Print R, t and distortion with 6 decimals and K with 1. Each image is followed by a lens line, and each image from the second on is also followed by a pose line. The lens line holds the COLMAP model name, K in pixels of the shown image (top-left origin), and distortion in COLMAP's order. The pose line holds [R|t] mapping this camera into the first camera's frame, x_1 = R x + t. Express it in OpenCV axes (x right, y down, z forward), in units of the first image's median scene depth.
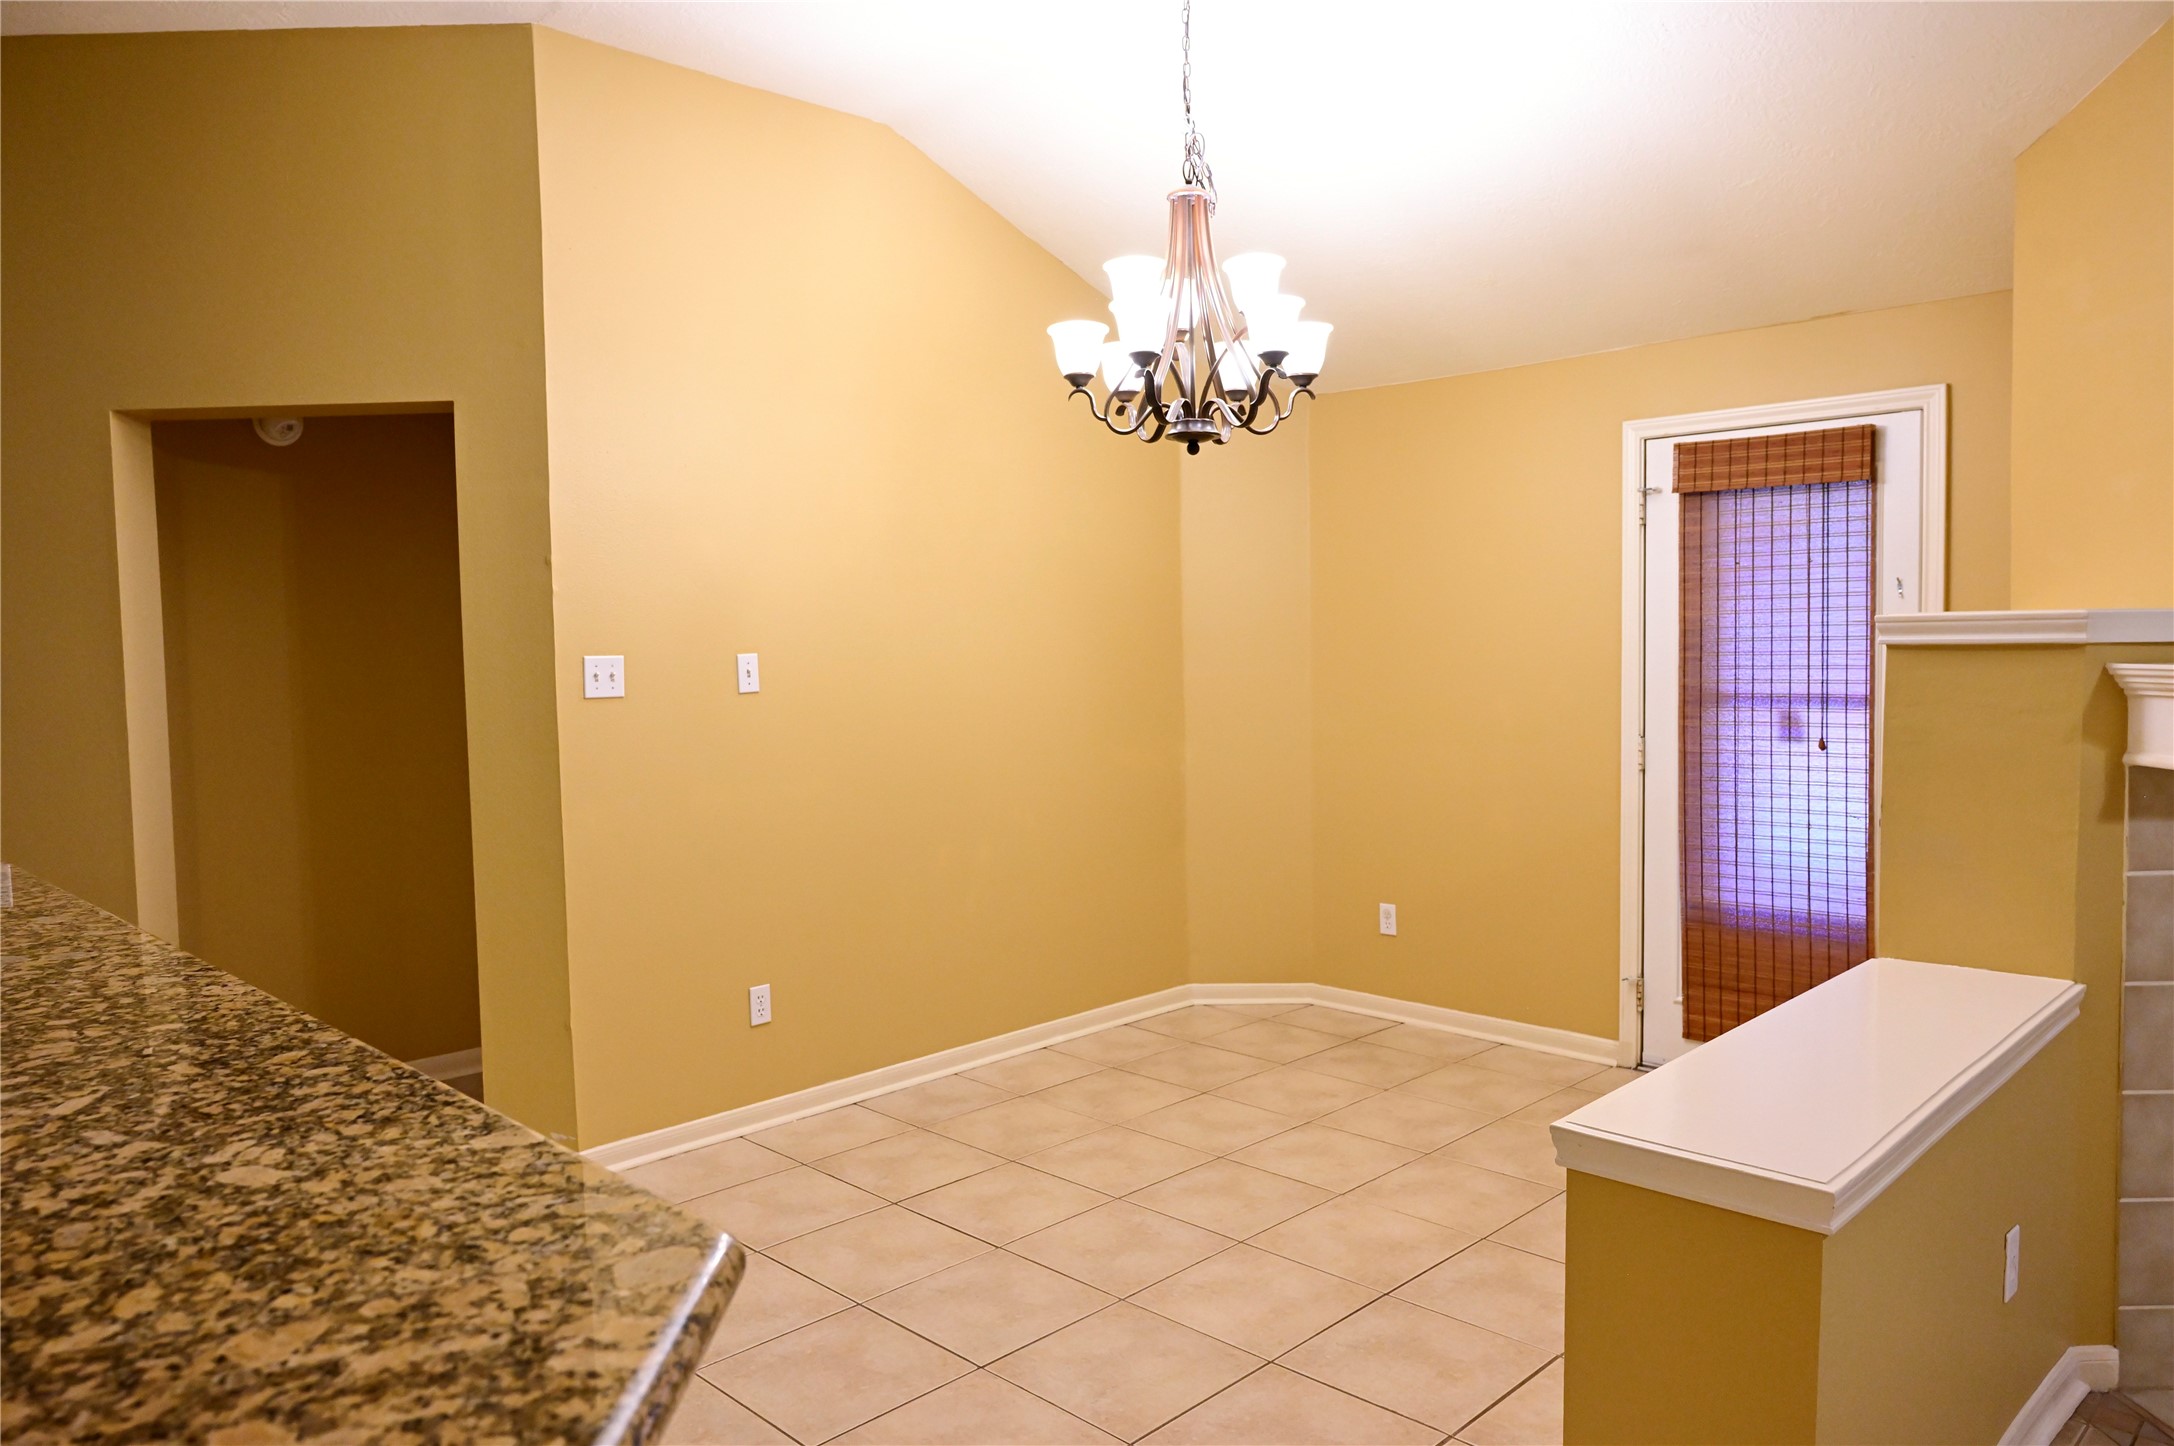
lens RADIAL K [[1459.1, 0, 1087.0], [0, 1459.1, 723.0], [0, 0, 1]] dist [-0.016850, -0.000390]
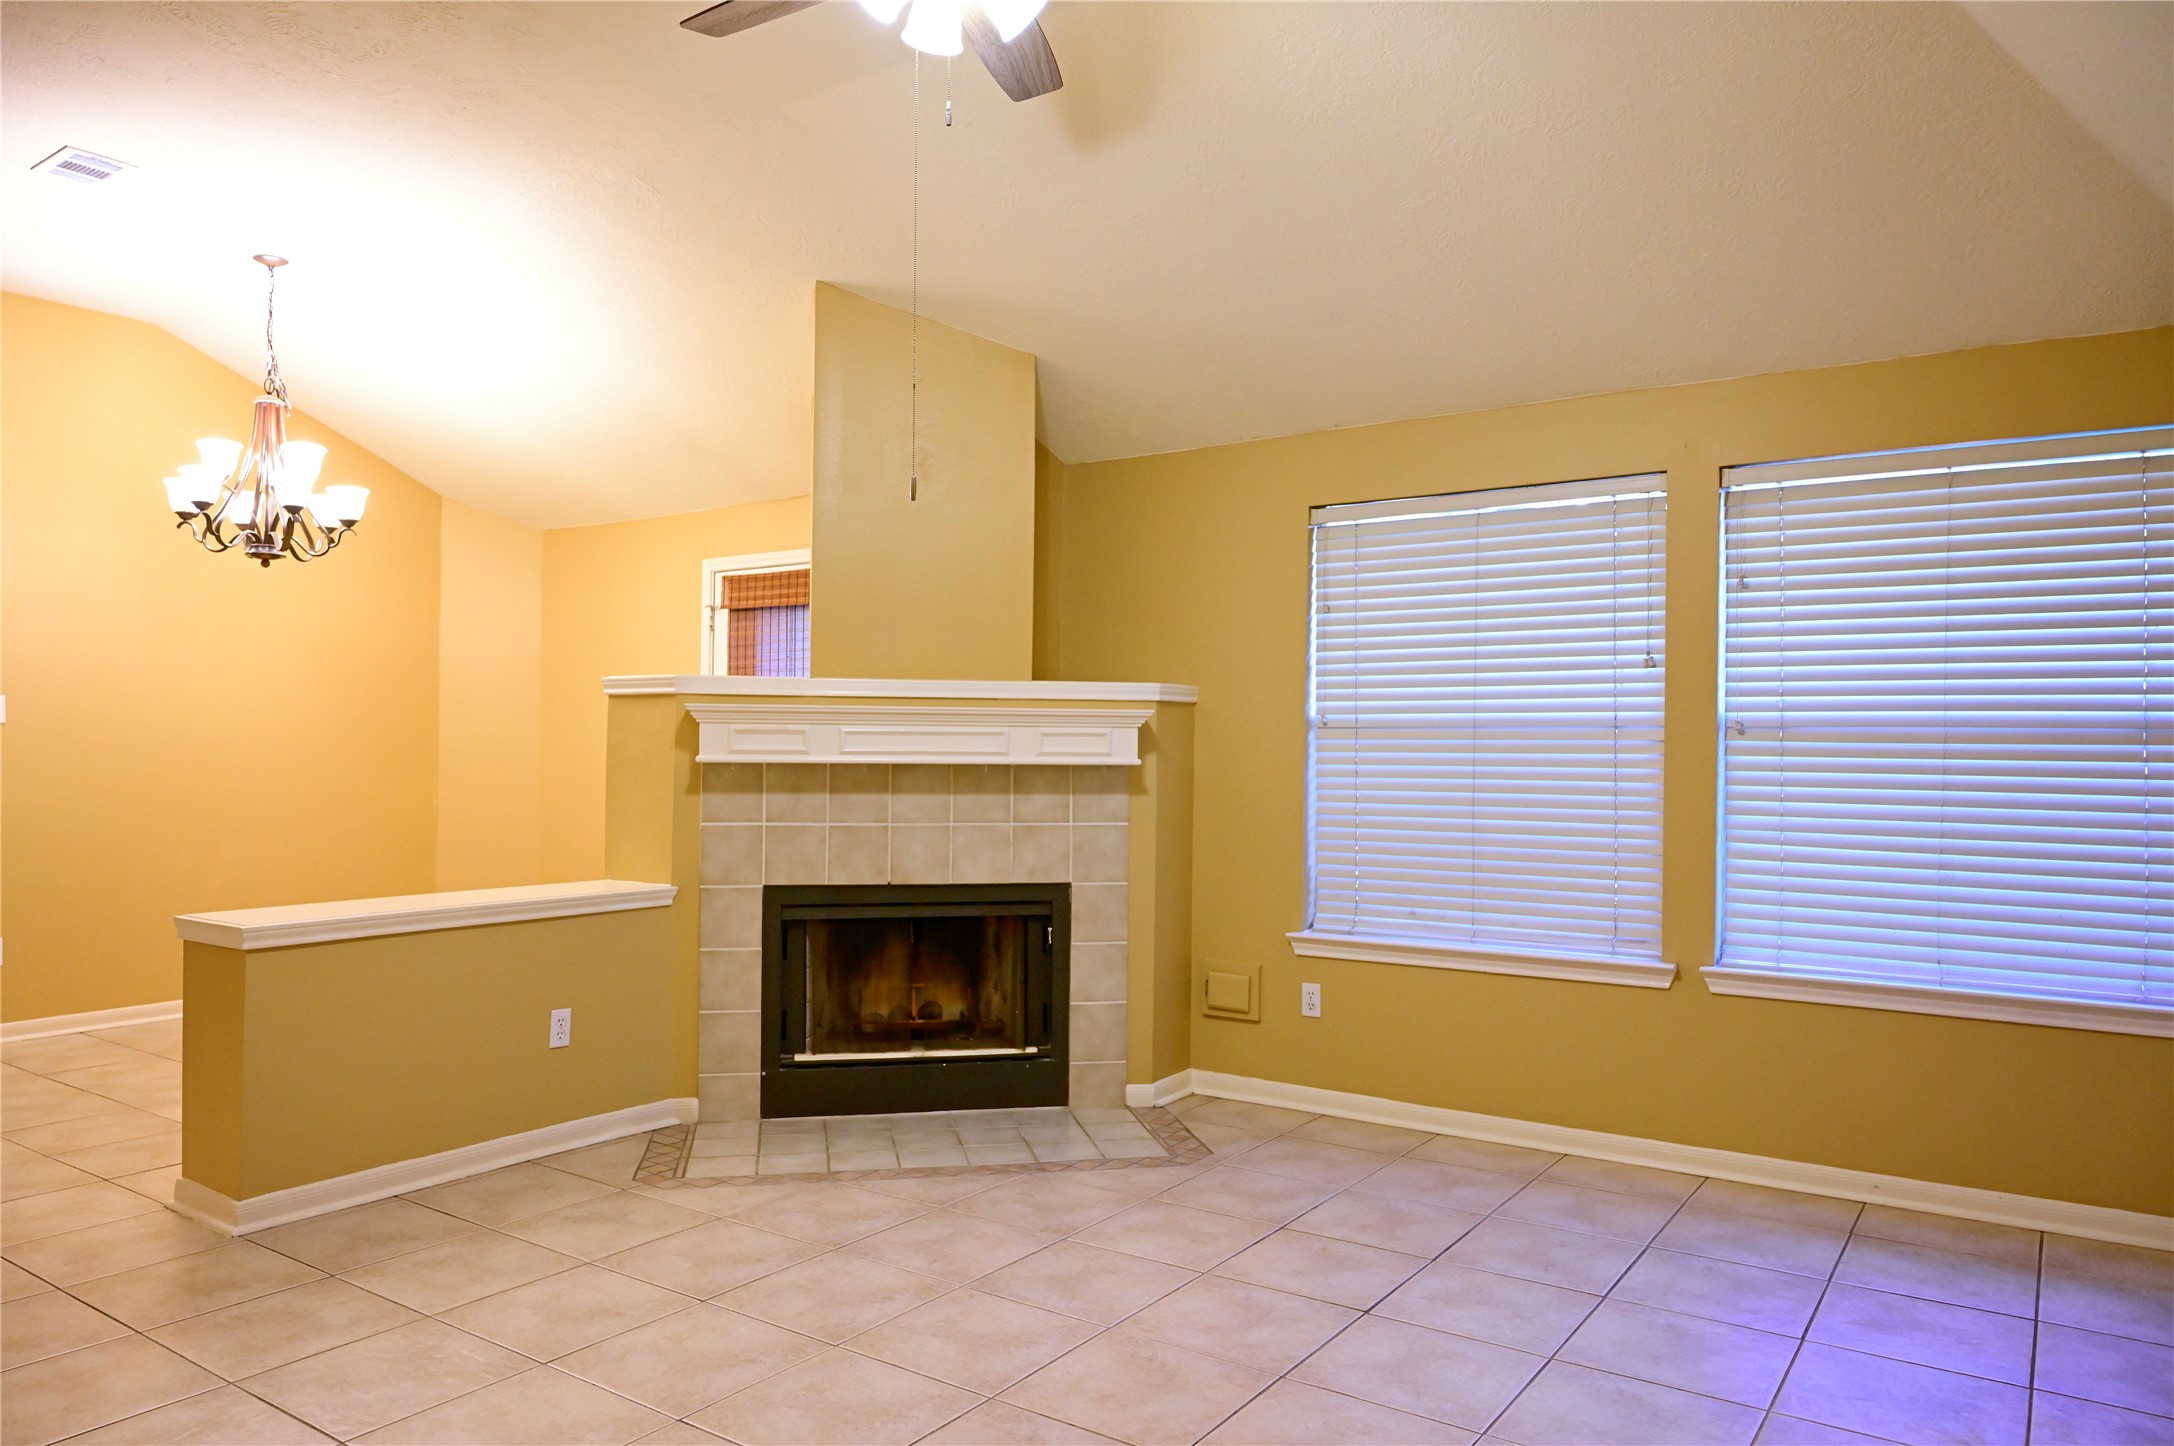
lens RADIAL K [[1451.3, 0, 1087.0], [0, 1451.3, 723.0], [0, 0, 1]] dist [0.001096, 0.001948]
pose [[0.983965, 0.027944, 0.176156, 0.552115], [-0.014135, 0.996761, -0.079166, 0.073326], [-0.177798, 0.075406, 0.981174, -0.537794]]
